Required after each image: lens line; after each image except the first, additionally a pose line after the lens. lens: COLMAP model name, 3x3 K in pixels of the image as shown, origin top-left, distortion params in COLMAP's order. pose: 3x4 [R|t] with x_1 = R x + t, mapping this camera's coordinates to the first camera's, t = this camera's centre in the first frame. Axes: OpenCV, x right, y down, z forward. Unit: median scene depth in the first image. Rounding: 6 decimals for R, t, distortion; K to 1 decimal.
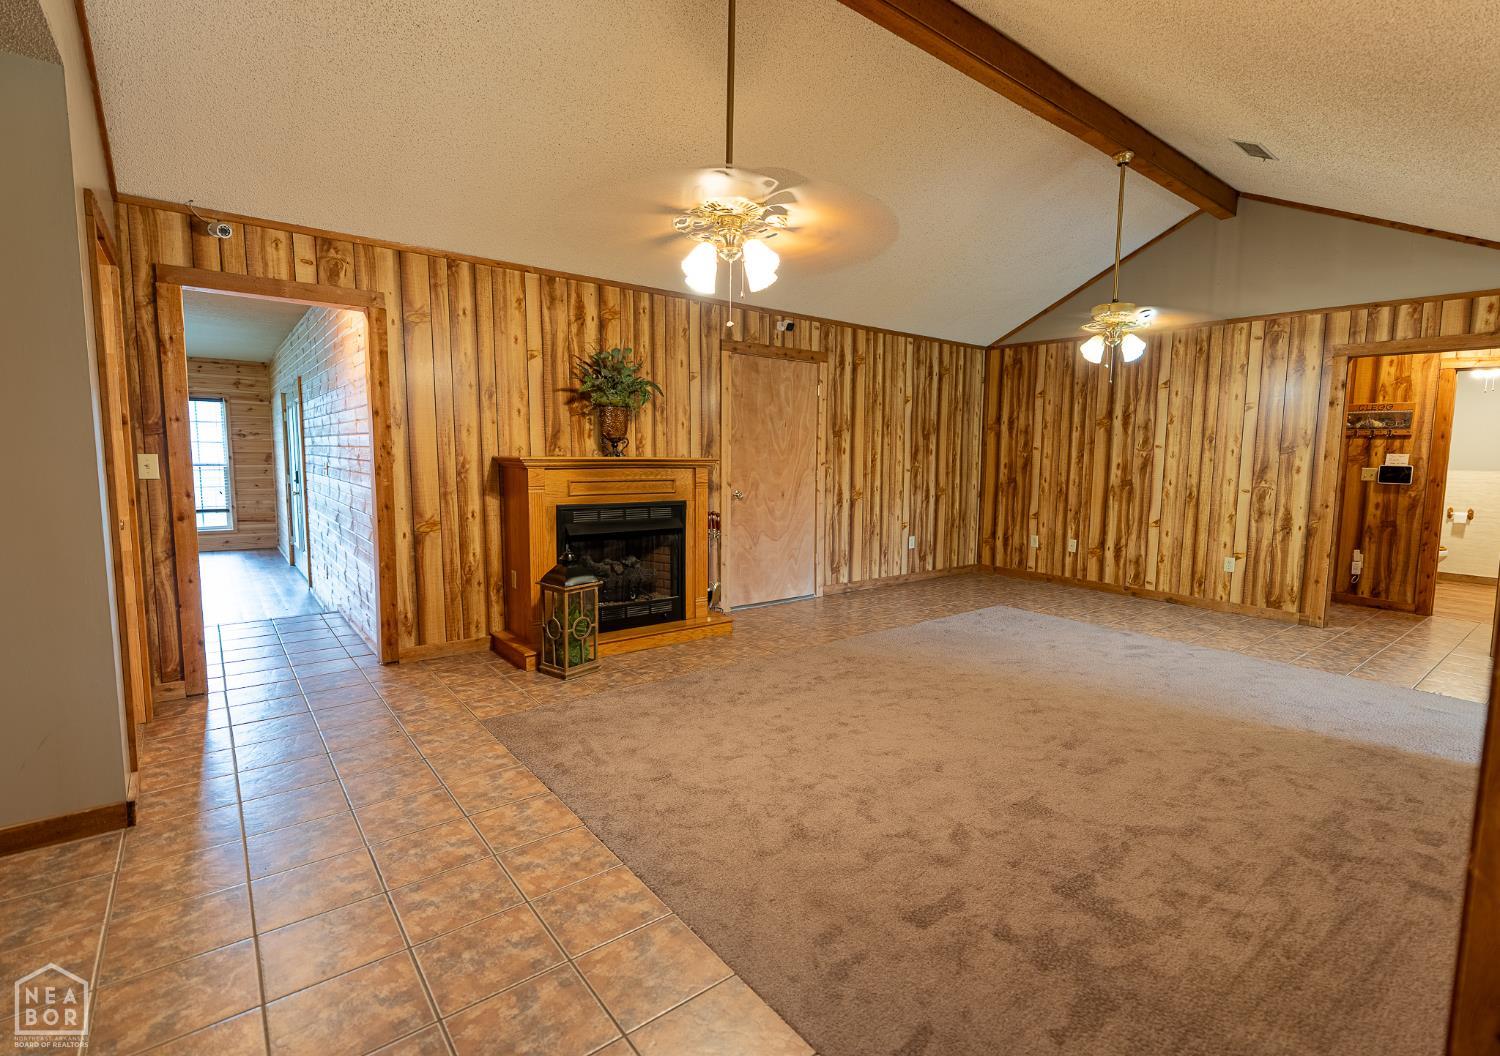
lens RADIAL K [[715.0, 0, 797.4], [0, 715.0, 524.8], [0, 0, 1]] dist [-0.002250, 0.001023]
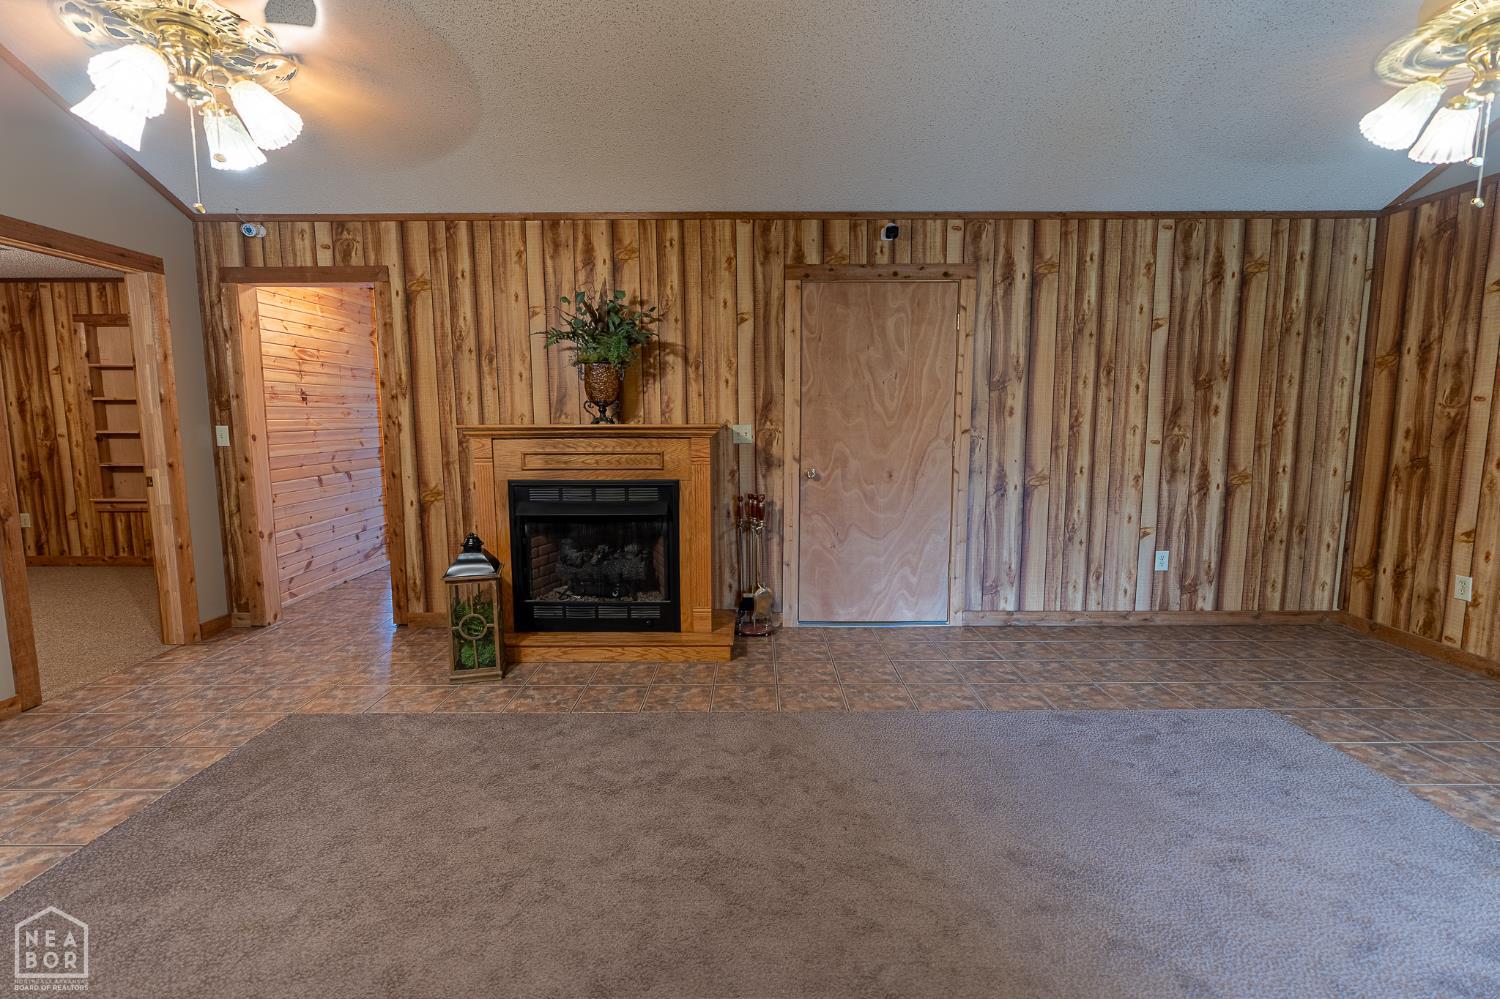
lens RADIAL K [[673.7, 0, 751.6], [0, 673.7, 496.9], [0, 0, 1]] dist [-0.005596, 0.001919]
pose [[0.764096, 0.060320, -0.642276, 0.355522], [-0.051914, 0.998139, 0.031982, -0.040889], [0.643010, 0.008906, 0.765806, 0.469117]]
